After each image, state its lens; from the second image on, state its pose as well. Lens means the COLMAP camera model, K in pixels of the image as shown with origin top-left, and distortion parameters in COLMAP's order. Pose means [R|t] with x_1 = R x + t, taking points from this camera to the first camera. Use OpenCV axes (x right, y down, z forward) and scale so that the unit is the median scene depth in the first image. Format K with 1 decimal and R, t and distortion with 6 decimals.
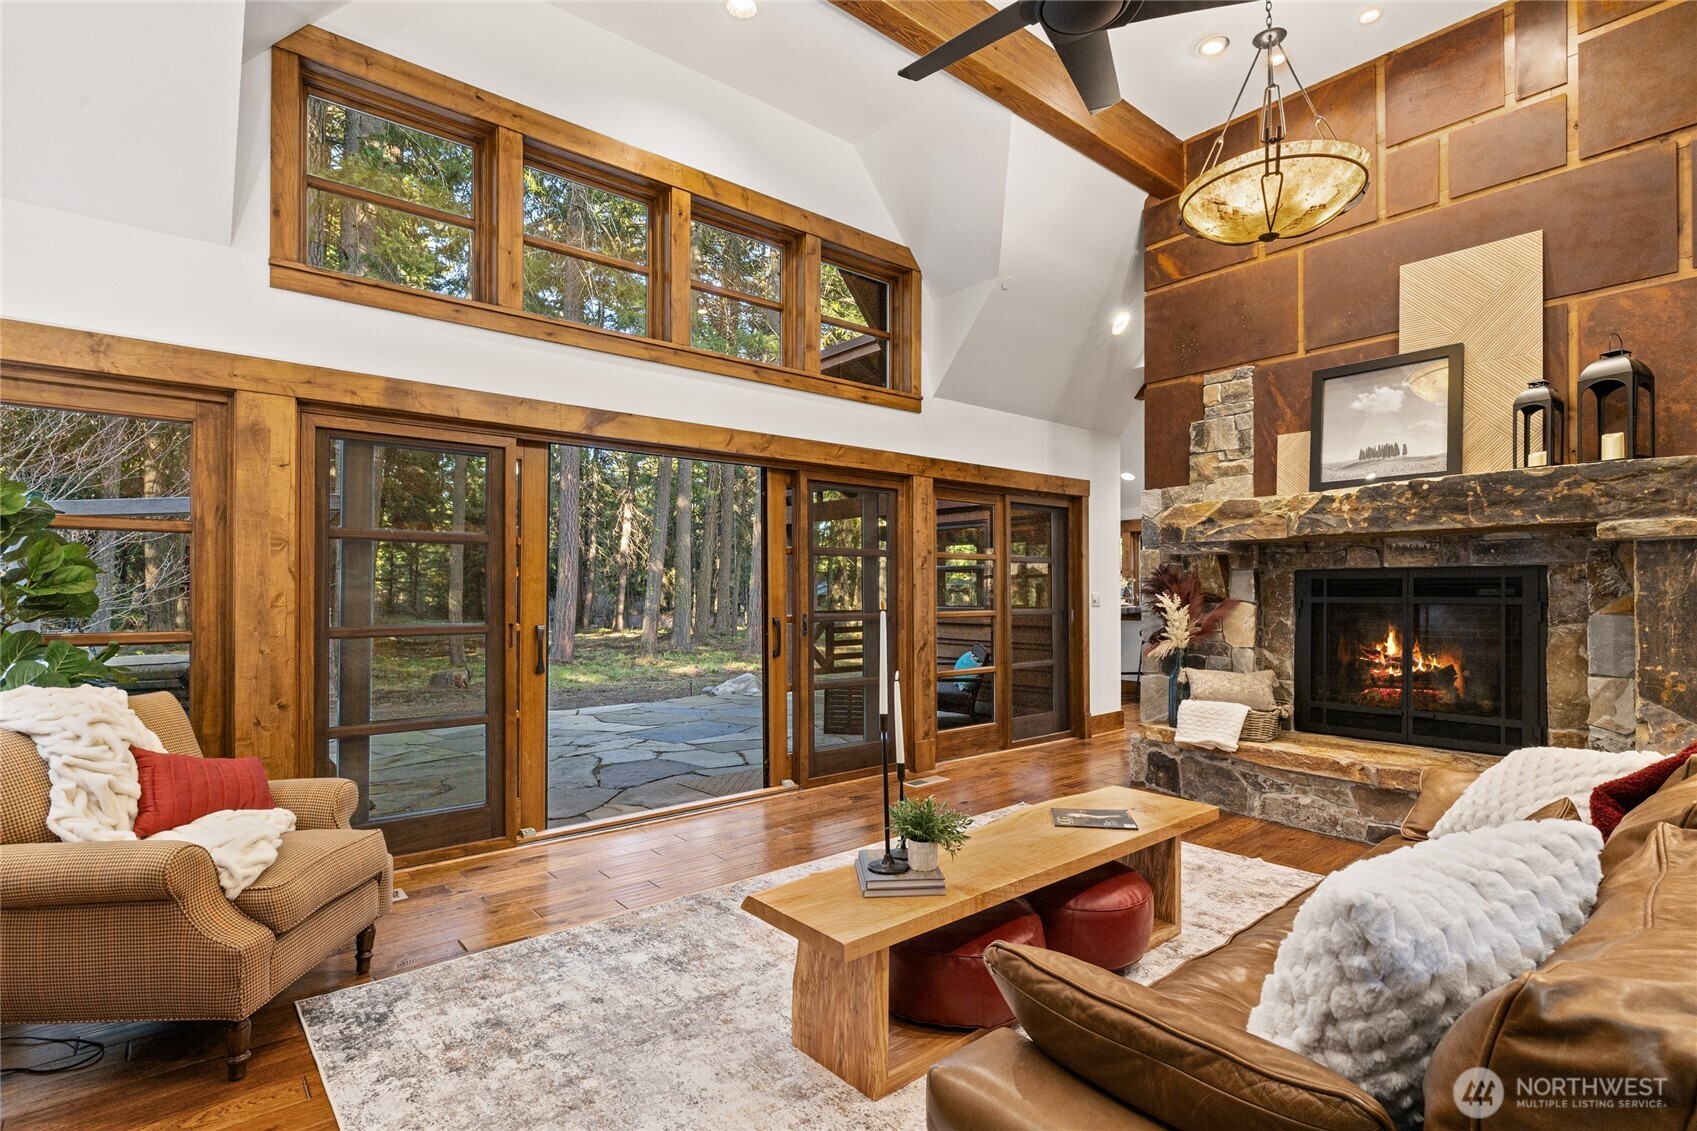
lens RADIAL K [[819.0, 0, 840.3], [0, 819.0, 586.3], [0, 0, 1]] dist [-0.004889, 0.000433]
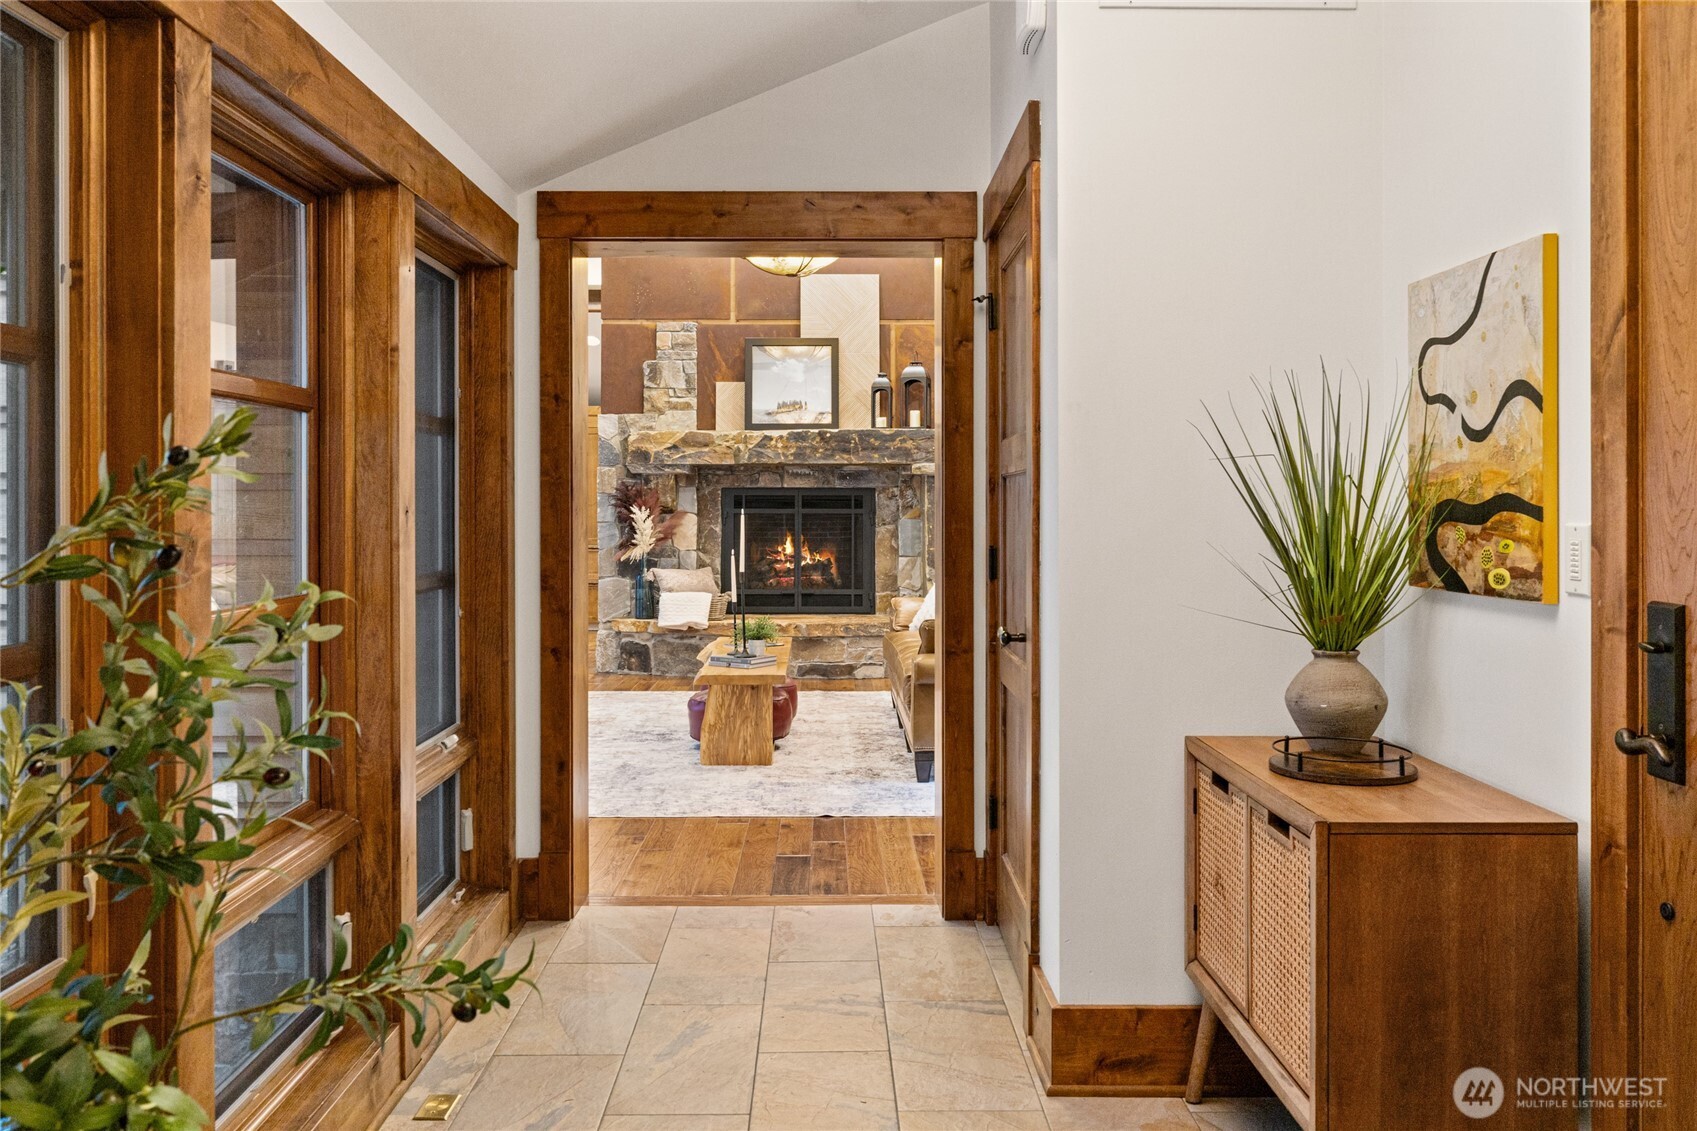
lens RADIAL K [[1340.2, 0, 794.4], [0, 1340.2, 506.6], [0, 0, 1]] dist [-0.000297, -0.000044]
pose [[0.661127, -0.000149, 0.750274, -0.975215], [-0.005798, 0.999969, 0.005308, -0.002454], [-0.750252, -0.007859, 0.661105, -0.484400]]
